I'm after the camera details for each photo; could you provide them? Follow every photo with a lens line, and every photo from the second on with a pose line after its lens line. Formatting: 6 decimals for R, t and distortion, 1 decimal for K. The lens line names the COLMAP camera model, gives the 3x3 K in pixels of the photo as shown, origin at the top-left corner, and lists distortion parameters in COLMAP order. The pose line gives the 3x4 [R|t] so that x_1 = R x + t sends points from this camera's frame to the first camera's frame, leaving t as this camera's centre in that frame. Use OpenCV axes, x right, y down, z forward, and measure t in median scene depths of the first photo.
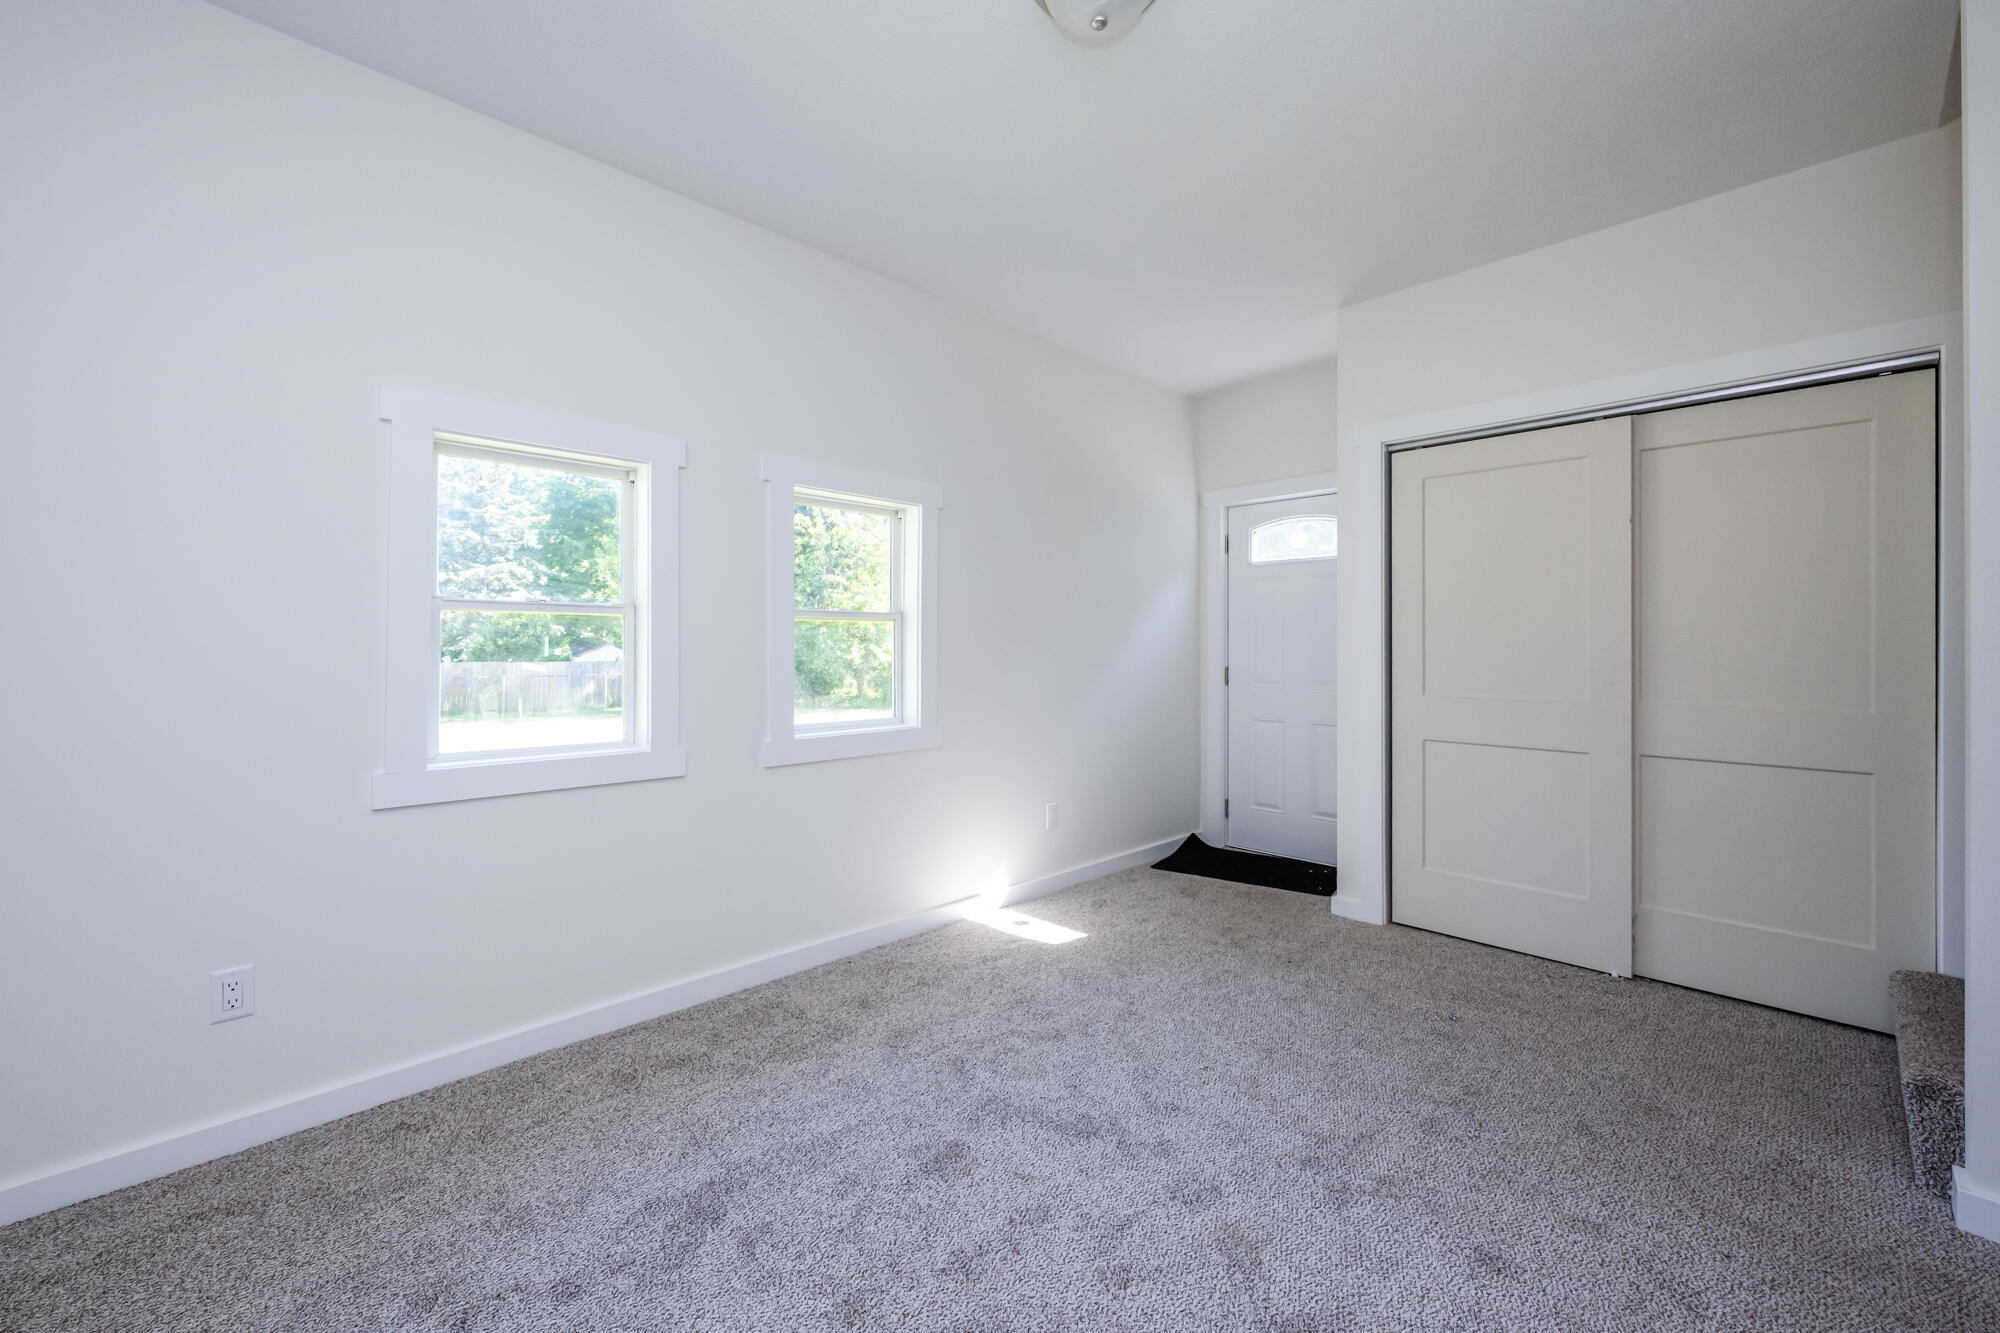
lens RADIAL K [[830.9, 0, 1005.4], [0, 830.9, 653.7], [0, 0, 1]] dist [0.001073, 0.000548]
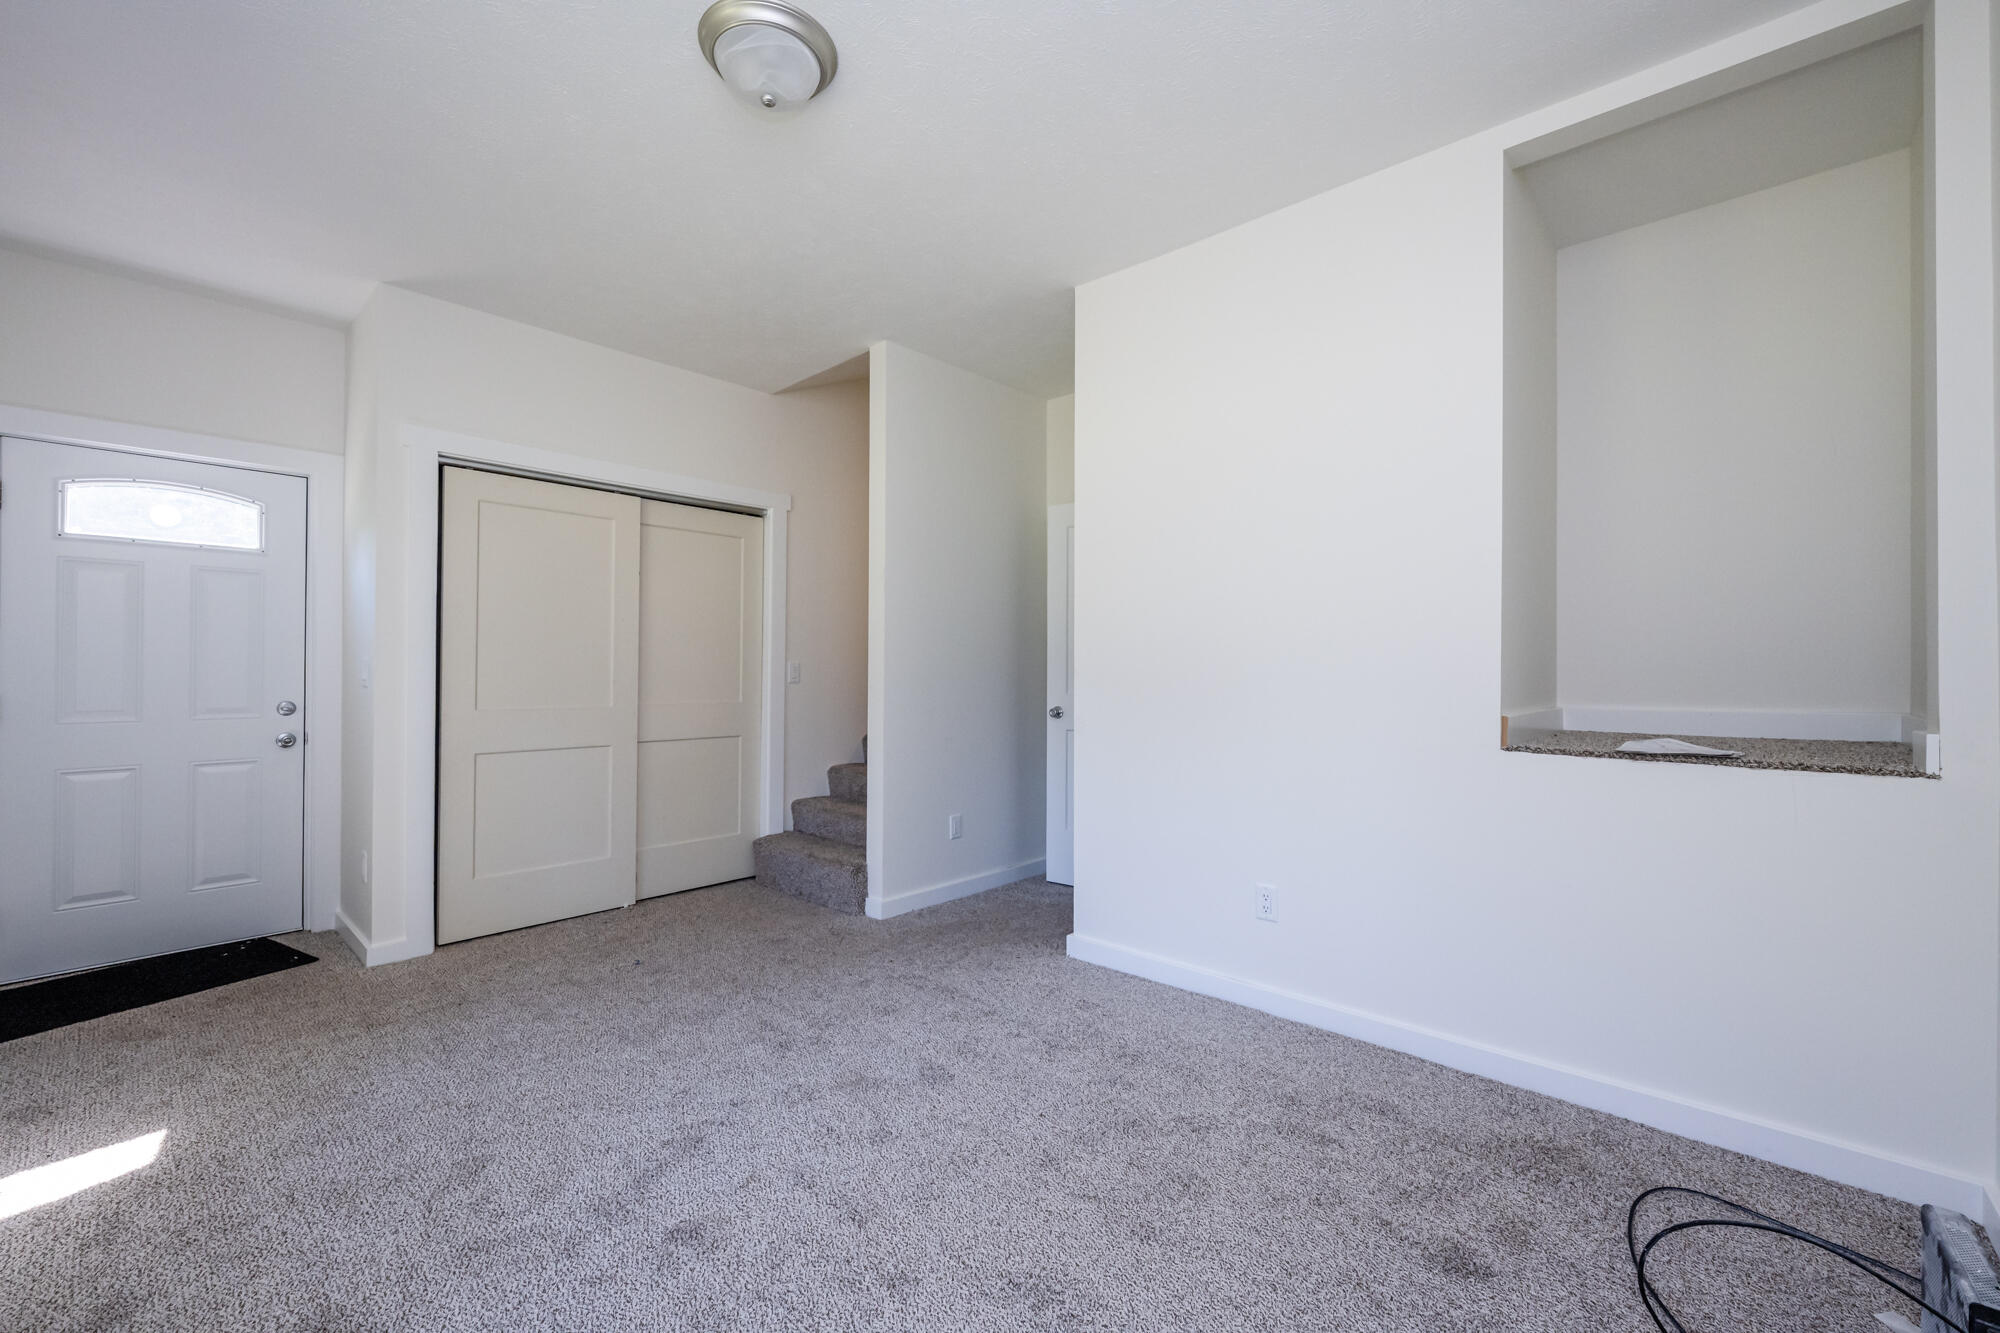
lens RADIAL K [[830.9, 0, 1005.4], [0, 830.9, 664.1], [0, 0, 1]] dist [0.001073, 0.000548]
pose [[-0.095063, 0.001389, 0.995470, -0.662760], [0.005144, 0.999986, -0.000904, -0.003151], [-0.995458, 0.005035, -0.095069, 0.502398]]
